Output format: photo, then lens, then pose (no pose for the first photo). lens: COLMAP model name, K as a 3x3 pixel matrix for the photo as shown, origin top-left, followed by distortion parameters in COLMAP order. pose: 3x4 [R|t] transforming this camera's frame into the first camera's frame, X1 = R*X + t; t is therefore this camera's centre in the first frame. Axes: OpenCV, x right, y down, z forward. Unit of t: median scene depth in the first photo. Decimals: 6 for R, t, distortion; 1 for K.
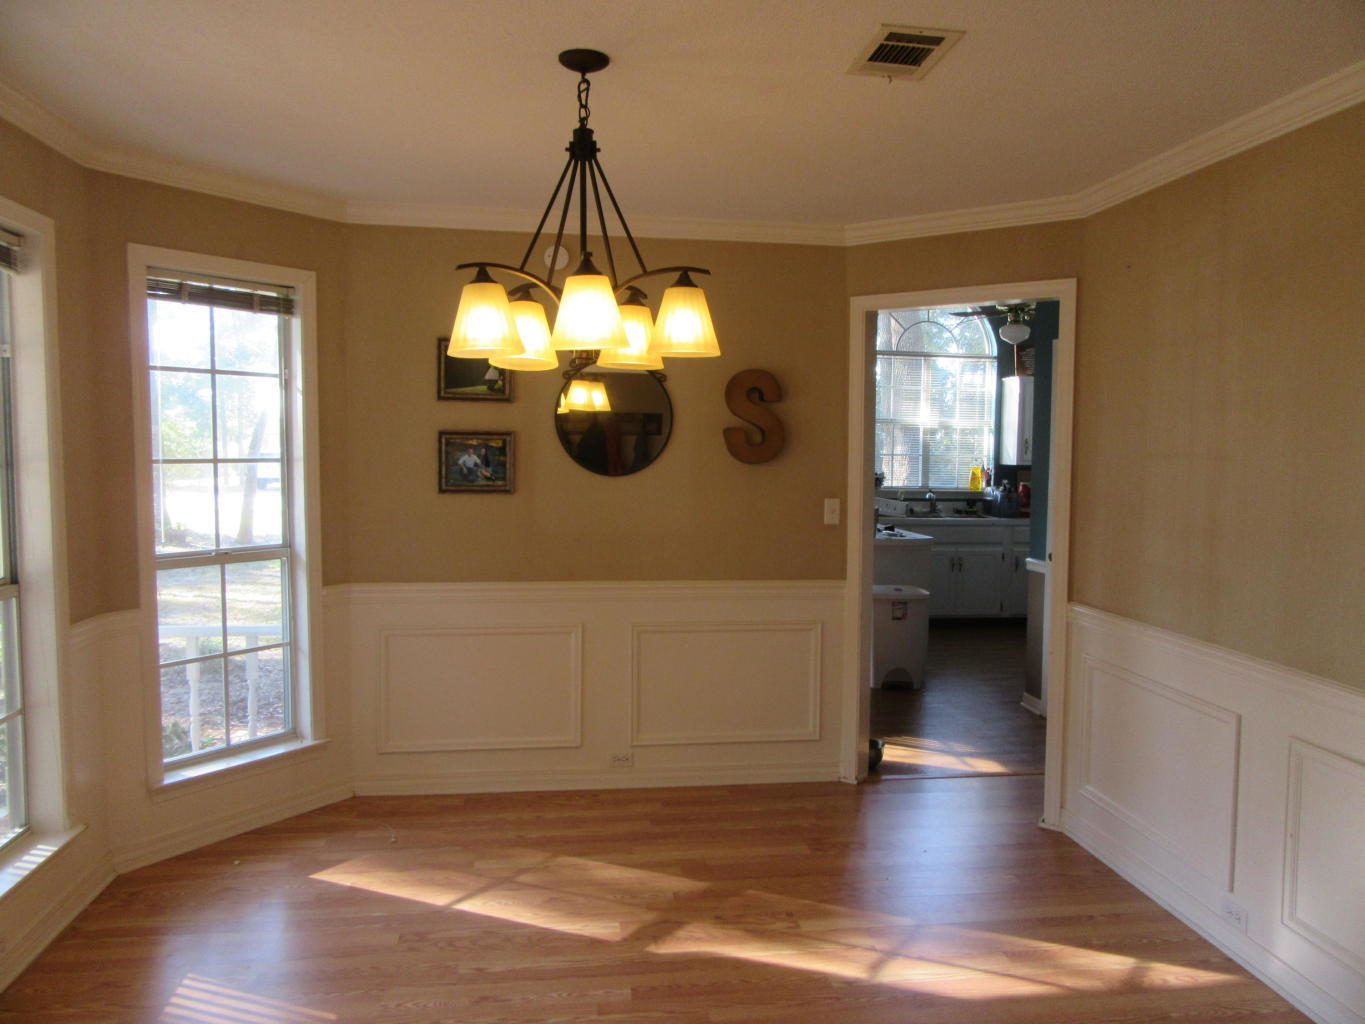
lens RADIAL K [[1010.7, 0, 685.6], [0, 1010.7, 512.7], [0, 0, 1]] dist [0.000412, -0.005093]
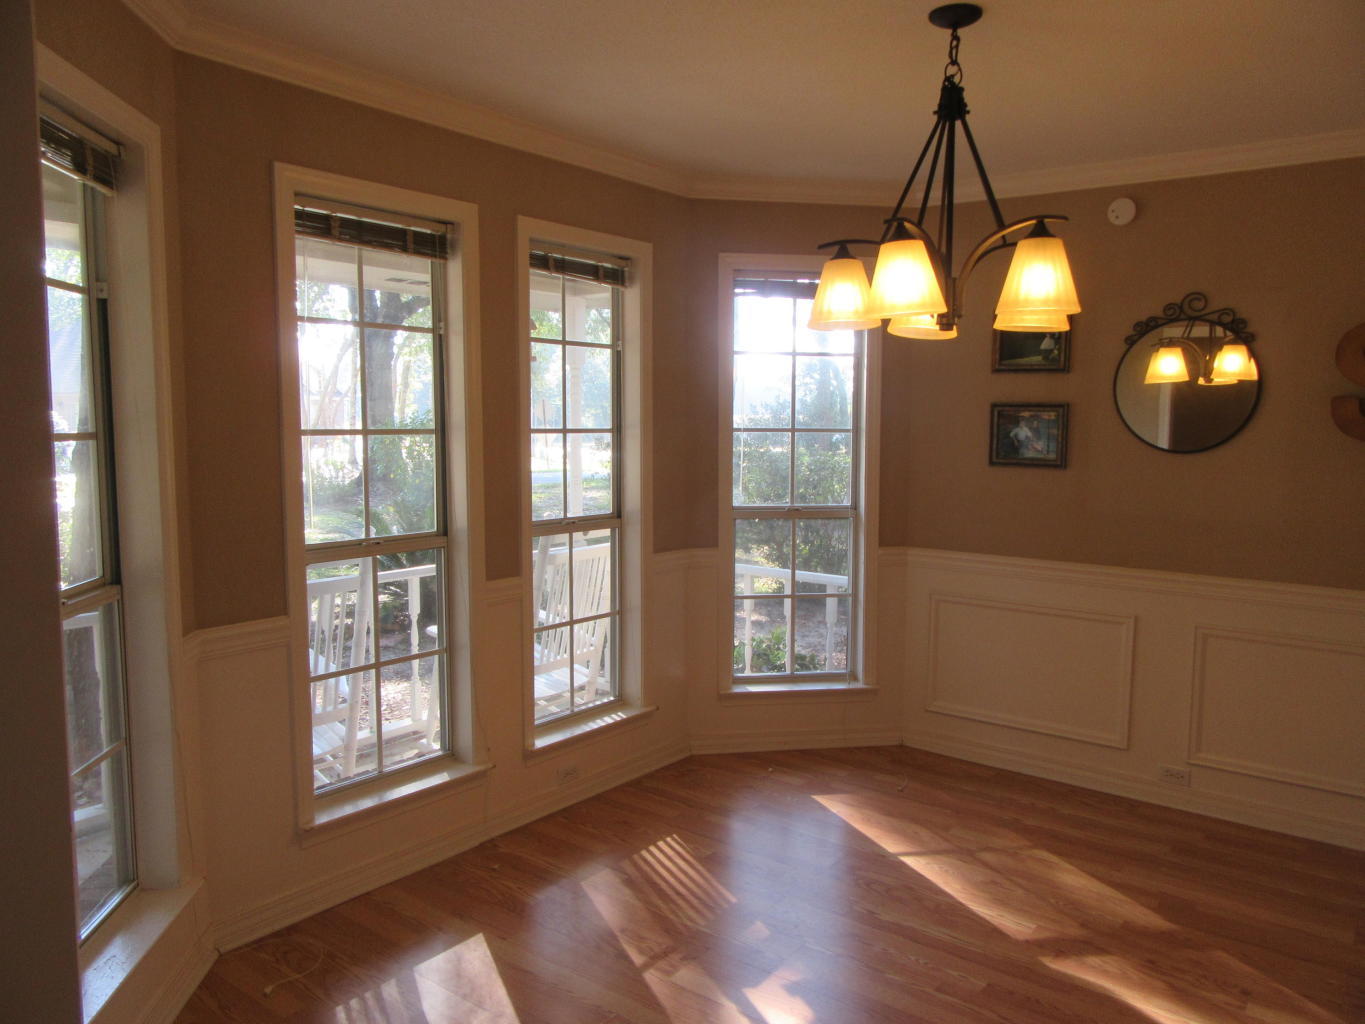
lens RADIAL K [[1010.7, 0, 686.2], [0, 1010.7, 511.7], [0, 0, 1]] dist [0.000412, -0.005093]
pose [[0.700996, 0.066606, -0.710048, 0.279039], [-0.052664, 0.997745, 0.041601, 0.000689], [0.711218, 0.008232, 0.702924, 0.085928]]
